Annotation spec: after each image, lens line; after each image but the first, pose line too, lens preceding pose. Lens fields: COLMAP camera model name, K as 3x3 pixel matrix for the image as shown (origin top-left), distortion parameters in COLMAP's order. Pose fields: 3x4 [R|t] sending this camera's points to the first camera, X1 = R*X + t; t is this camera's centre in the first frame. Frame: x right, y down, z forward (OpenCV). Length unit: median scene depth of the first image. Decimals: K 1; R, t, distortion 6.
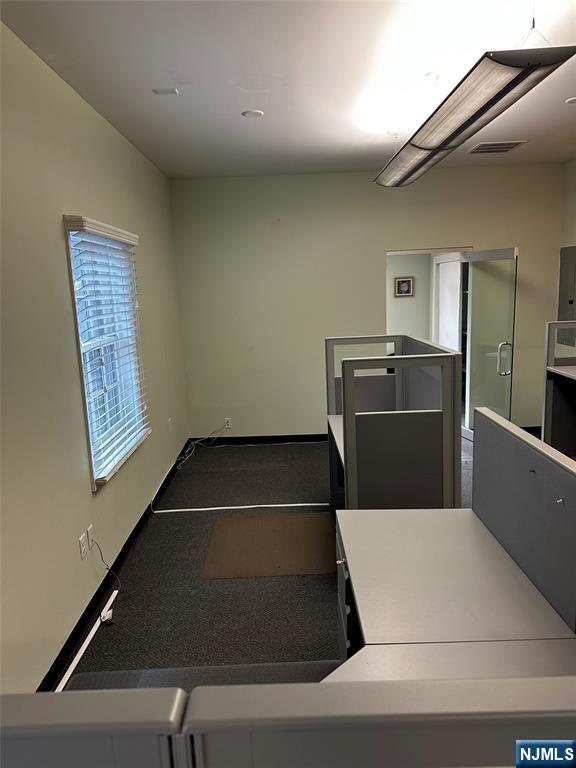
lens RADIAL K [[558.4, 0, 299.9], [0, 558.4, 383.4], [0, 0, 1]] dist [0.034905, -0.005879]
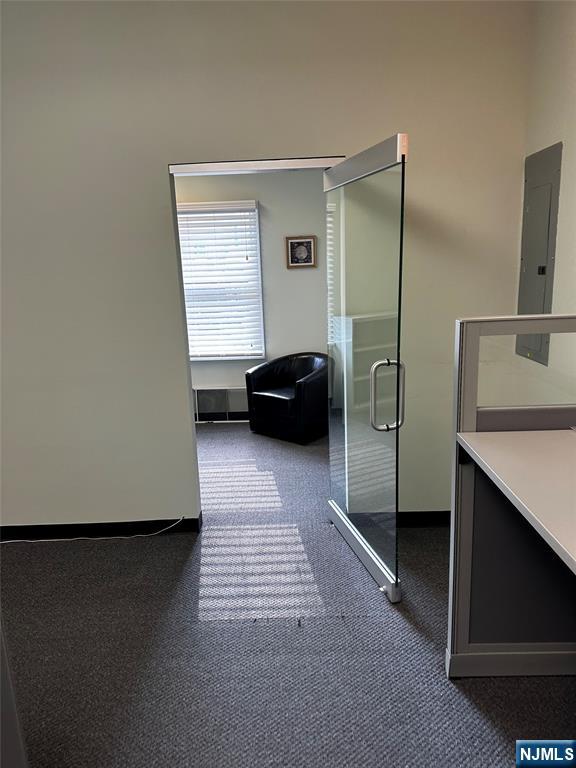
lens RADIAL K [[541.9, 0, 290.1], [0, 541.9, 386.8], [0, 0, 1]] dist [0.064787, -0.062554]
pose [[0.999155, 0.013219, -0.038928, 0.263914], [-0.011405, 0.998855, 0.046461, -0.060889], [0.039498, -0.045977, 0.998161, 0.481243]]
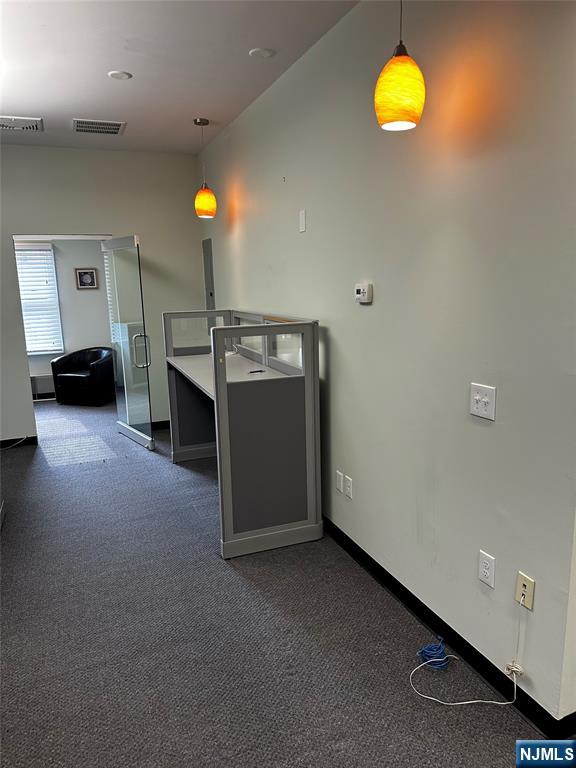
lens RADIAL K [[539.7, 0, 294.3], [0, 539.7, 386.1], [0, 0, 1]] dist [0.069217, -0.062664]
pose [[0.938188, -0.049469, 0.342572, 0.251252], [0.046325, 0.998776, 0.017360, 0.011721], [-0.343011, -0.000417, 0.939331, 0.019405]]
